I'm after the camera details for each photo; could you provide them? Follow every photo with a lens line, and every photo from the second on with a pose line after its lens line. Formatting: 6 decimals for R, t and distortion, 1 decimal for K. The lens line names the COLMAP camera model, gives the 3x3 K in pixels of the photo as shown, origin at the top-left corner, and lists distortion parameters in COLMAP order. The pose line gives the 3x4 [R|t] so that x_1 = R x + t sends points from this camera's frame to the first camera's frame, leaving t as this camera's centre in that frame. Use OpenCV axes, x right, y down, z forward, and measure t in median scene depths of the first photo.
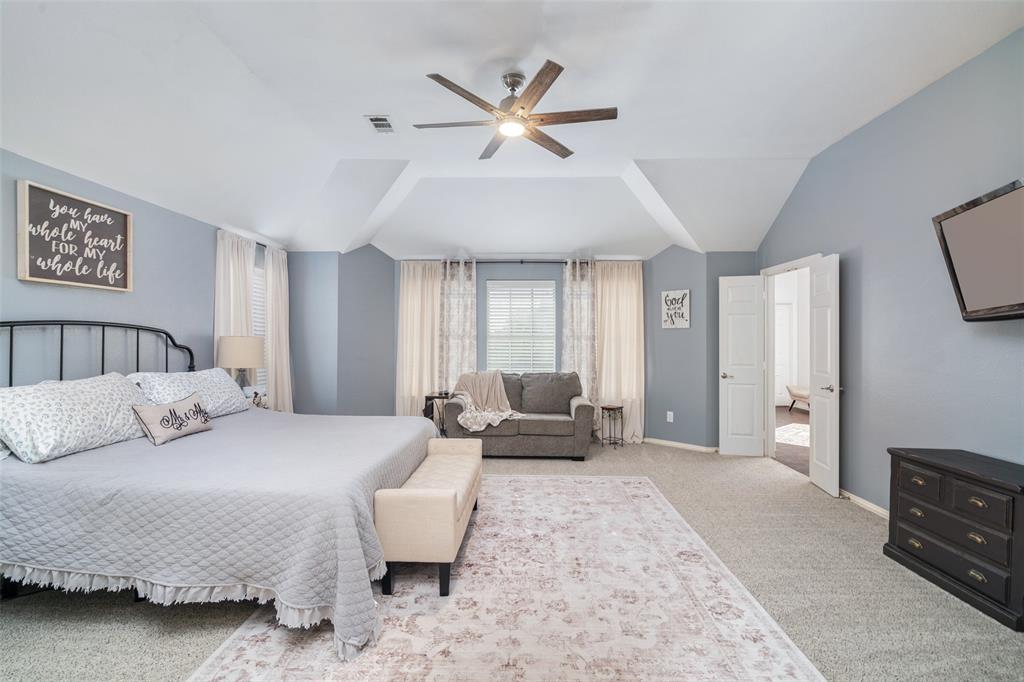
lens RADIAL K [[465.8, 0, 512.0], [0, 465.8, 341.0], [0, 0, 1]] dist [-0.000349, 0.000010]
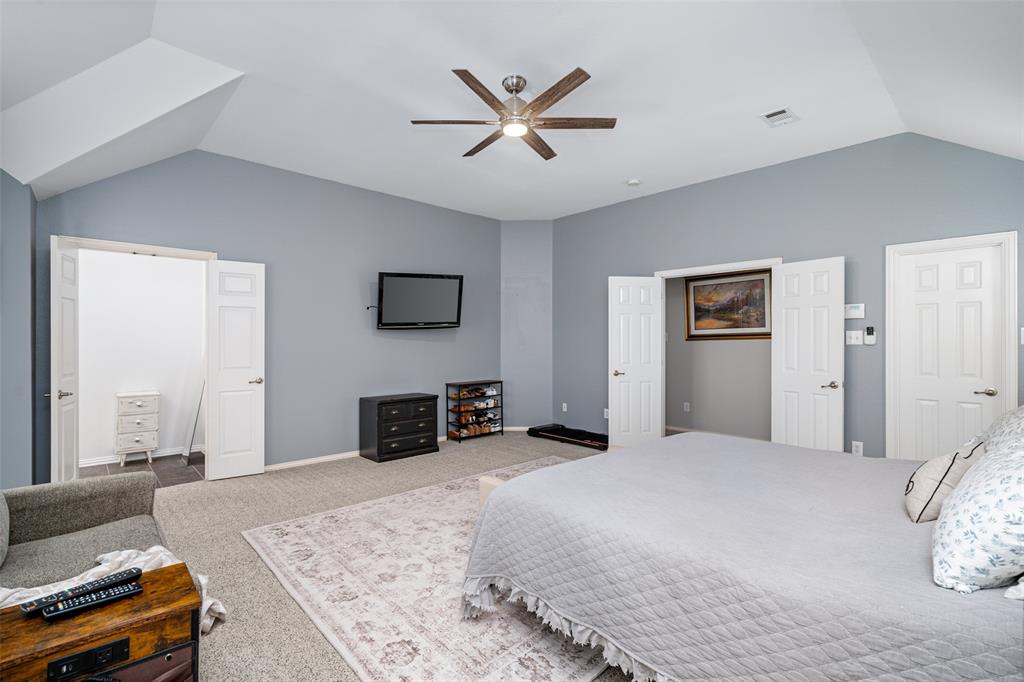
lens RADIAL K [[465.8, 0, 512.0], [0, 465.8, 341.0], [0, 0, 1]] dist [-0.000349, 0.000010]
pose [[-0.690196, -0.004387, 0.723609, -0.640197], [0.002819, 0.999958, 0.008751, -0.005060], [-0.723617, 0.008080, -0.690155, 1.503122]]
